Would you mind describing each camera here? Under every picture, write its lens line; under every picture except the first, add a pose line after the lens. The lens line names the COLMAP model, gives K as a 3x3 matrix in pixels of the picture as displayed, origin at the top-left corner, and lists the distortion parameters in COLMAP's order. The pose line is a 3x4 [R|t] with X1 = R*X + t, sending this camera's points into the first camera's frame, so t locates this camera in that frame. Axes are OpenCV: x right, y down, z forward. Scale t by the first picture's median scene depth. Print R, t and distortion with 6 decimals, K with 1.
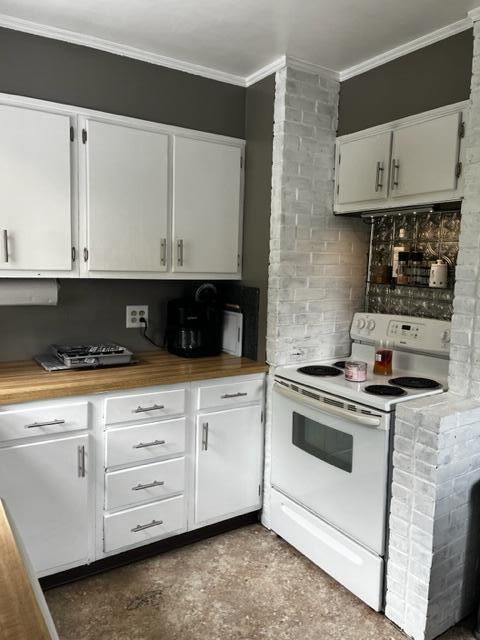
lens RADIAL K [[481.3, 0, 242.6], [0, 481.3, 316.6], [0, 0, 1]] dist [0.050653, -0.059996]
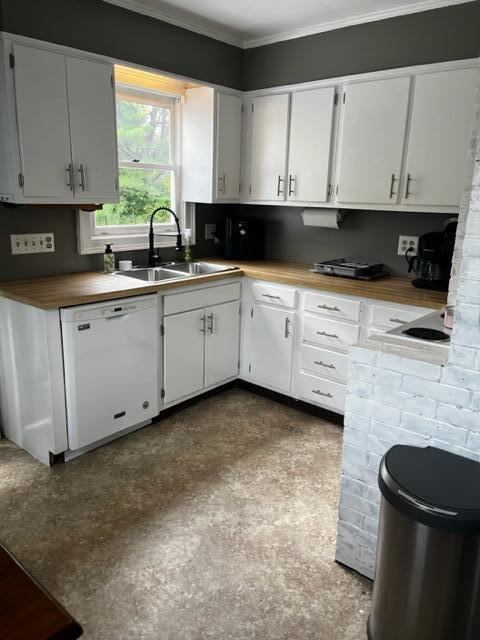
lens RADIAL K [[481.3, 0, 245.0], [0, 481.3, 318.7], [0, 0, 1]] dist [0.050653, -0.059996]
pose [[0.280507, 0.220226, -0.934246, 0.969327], [-0.124484, 0.973450, 0.192091, -0.005712], [0.951745, 0.062416, 0.300475, 0.377845]]
